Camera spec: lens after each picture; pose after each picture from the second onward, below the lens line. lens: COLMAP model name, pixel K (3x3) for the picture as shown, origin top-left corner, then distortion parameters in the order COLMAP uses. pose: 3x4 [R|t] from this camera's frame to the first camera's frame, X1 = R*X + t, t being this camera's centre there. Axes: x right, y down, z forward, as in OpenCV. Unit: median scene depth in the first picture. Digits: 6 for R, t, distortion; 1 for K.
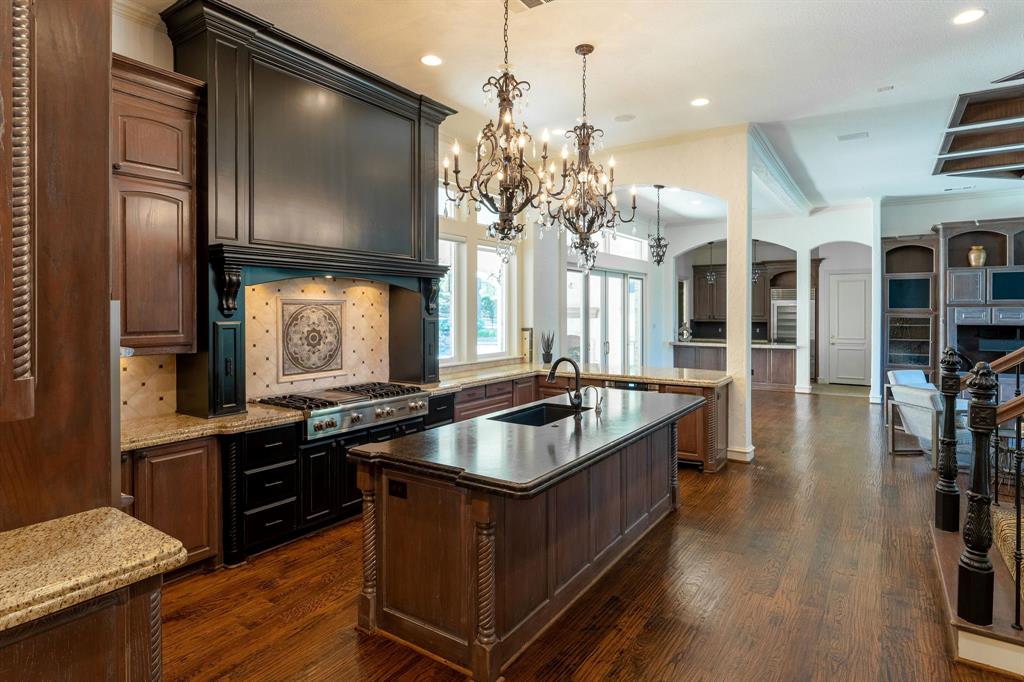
lens RADIAL K [[552.9, 0, 512.6], [0, 552.9, 312.0], [0, 0, 1]] dist [-0.003857, -0.000759]
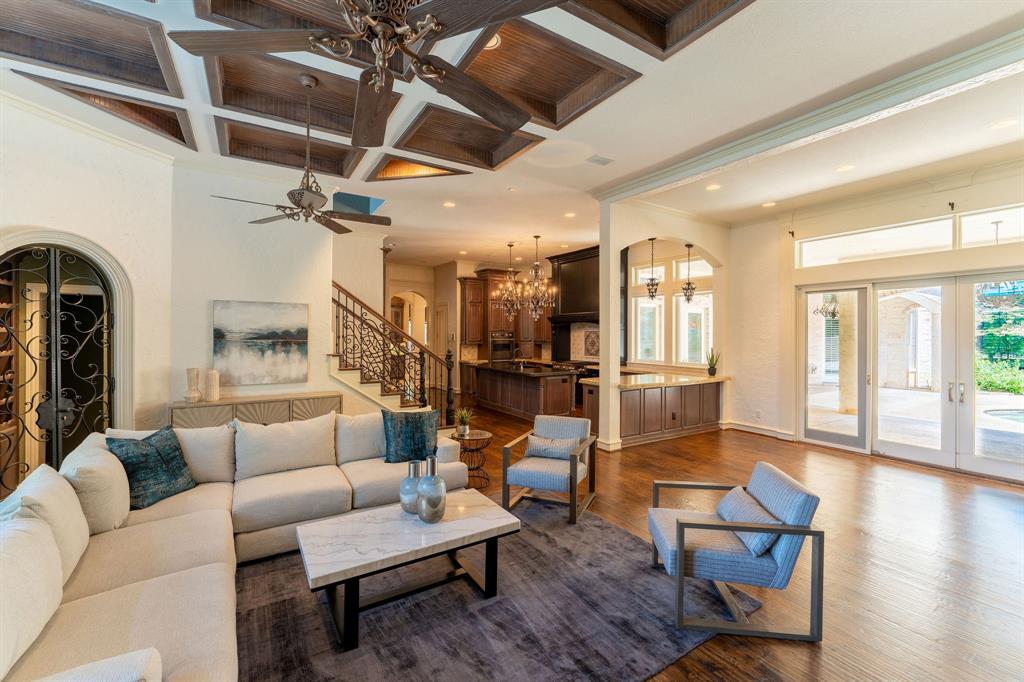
lens RADIAL K [[416.2, 0, 512.0], [0, 416.2, 341.0], [0, 0, 1]] dist [-0.000675, -0.000076]
pose [[-0.411330, 0.016504, -0.911337, 1.412796], [-0.004990, 0.999780, 0.020358, -0.006438], [0.911473, 0.012921, -0.411157, 1.201315]]
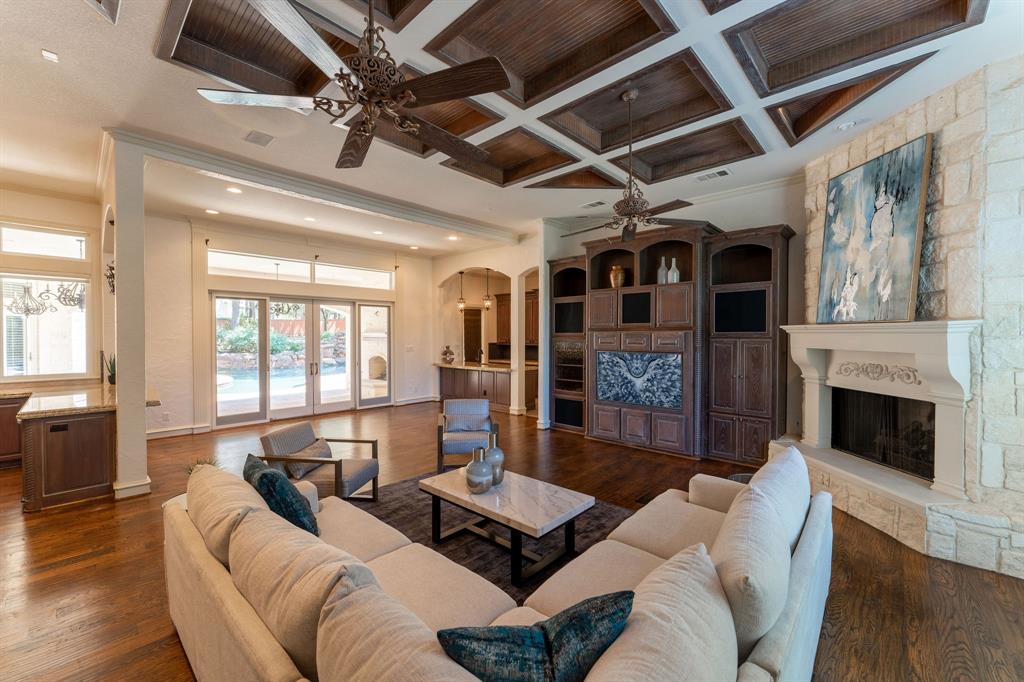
lens RADIAL K [[416.2, 0, 512.0], [0, 416.2, 341.0], [0, 0, 1]] dist [-0.000675, -0.000076]
pose [[0.986522, 0.003668, -0.163590, 1.170690], [-0.001923, 0.999940, 0.010827, -0.000173], [0.163620, -0.010366, 0.986469, 0.411698]]
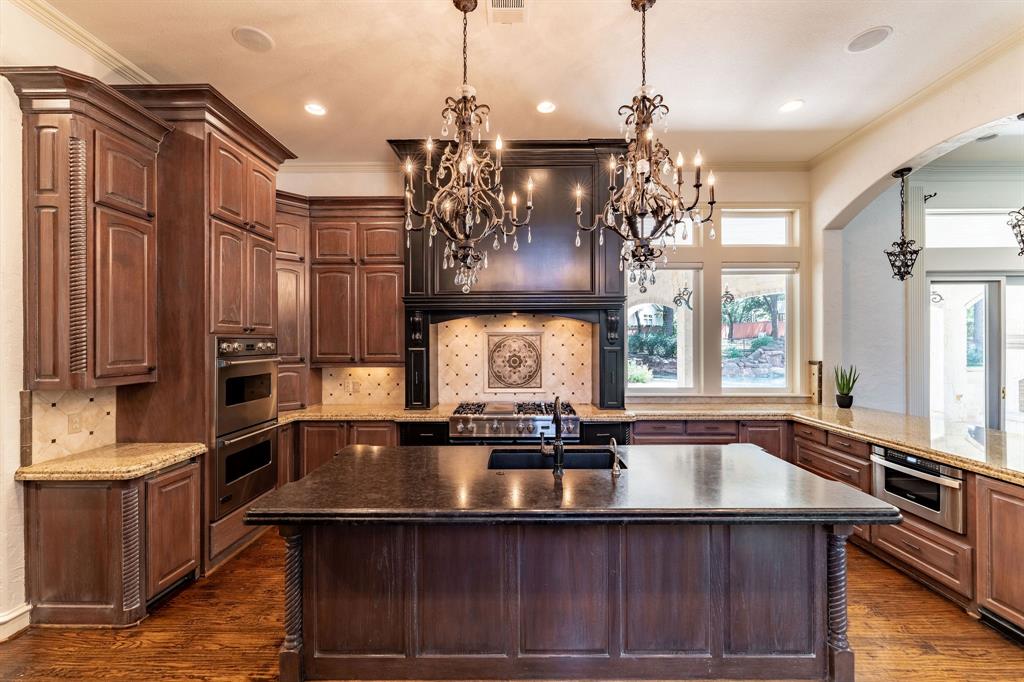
lens RADIAL K [[407.4, 0, 512.0], [0, 407.4, 341.0], [0, 0, 1]] dist [-0.000035, -0.000111]
pose [[0.549331, 0.001015, -0.835605, 0.350952], [0.000857, 0.999998, 0.001778, -0.002457], [0.835605, -0.001693, 0.549329, 0.373726]]
